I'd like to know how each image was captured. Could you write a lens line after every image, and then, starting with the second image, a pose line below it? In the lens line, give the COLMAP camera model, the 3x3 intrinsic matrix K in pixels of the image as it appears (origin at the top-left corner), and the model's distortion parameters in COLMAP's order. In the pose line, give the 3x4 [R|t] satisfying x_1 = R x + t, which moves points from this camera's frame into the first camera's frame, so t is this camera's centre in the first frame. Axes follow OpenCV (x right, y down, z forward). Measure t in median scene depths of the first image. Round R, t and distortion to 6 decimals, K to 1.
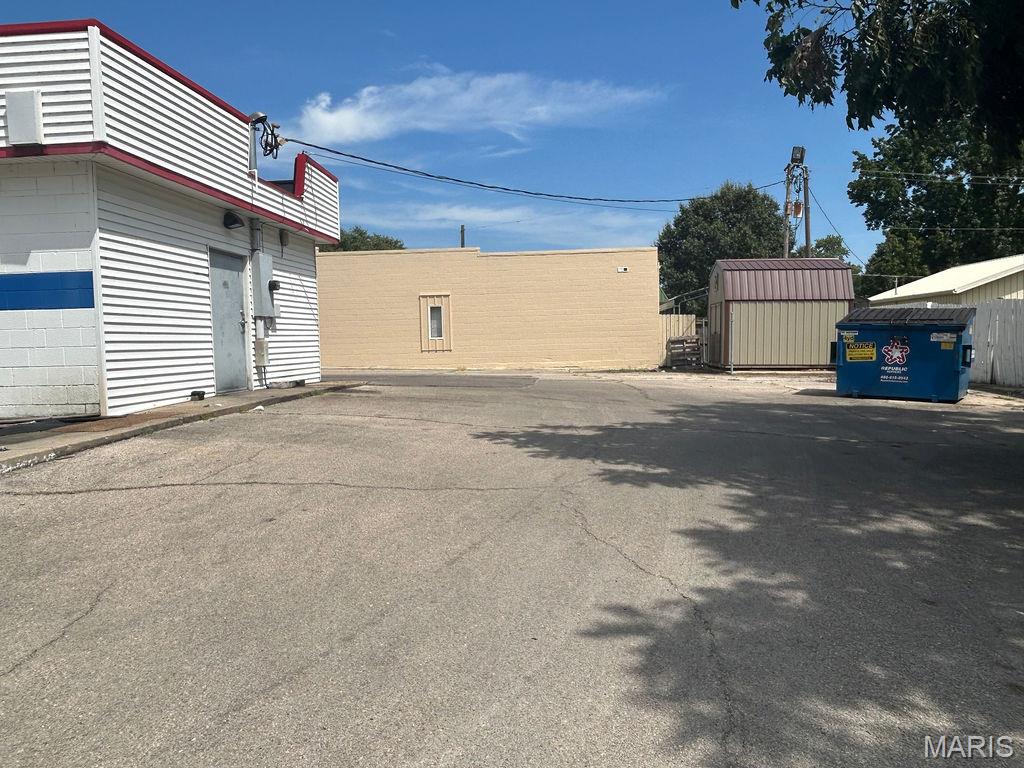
lens RADIAL K [[752.2, 0, 512.0], [0, 752.2, 384.0], [0, 0, 1]] dist [-0.012680, -0.004296]
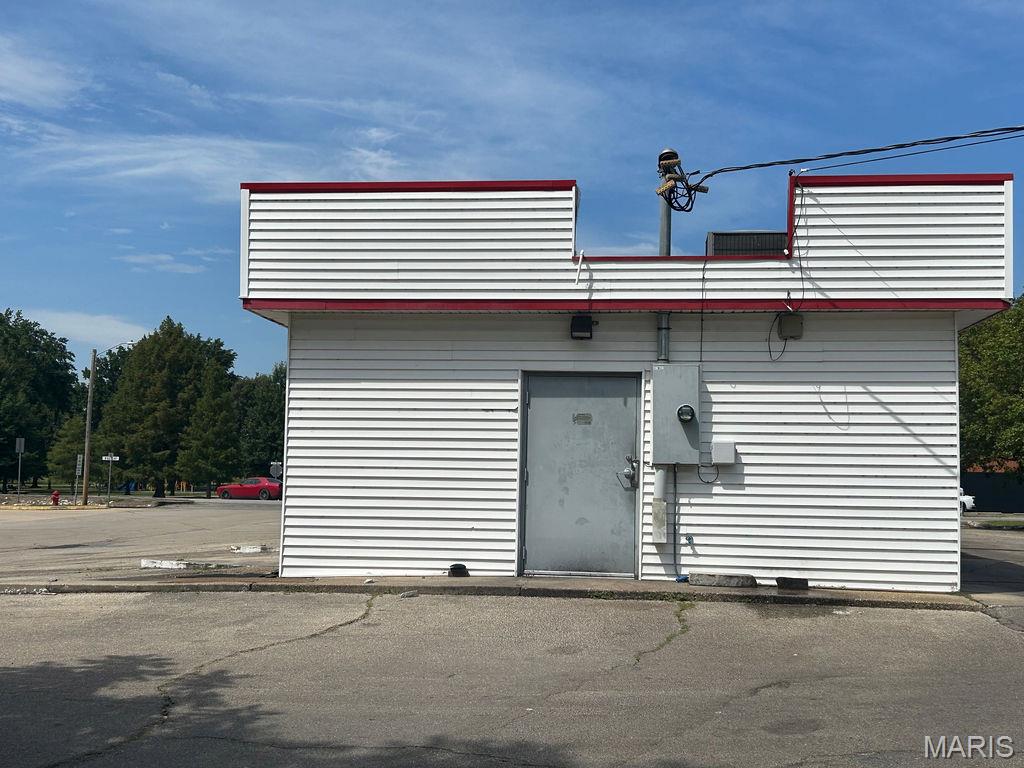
lens RADIAL K [[1140.2, 0, 512.0], [0, 1140.2, 384.0], [0, 0, 1]] dist [0.075752, -0.010304]
pose [[-0.002413, -0.070725, -0.997493, 0.646802], [-0.075523, 0.994660, -0.070341, -0.082148], [0.997141, 0.075164, -0.007741, 0.903499]]
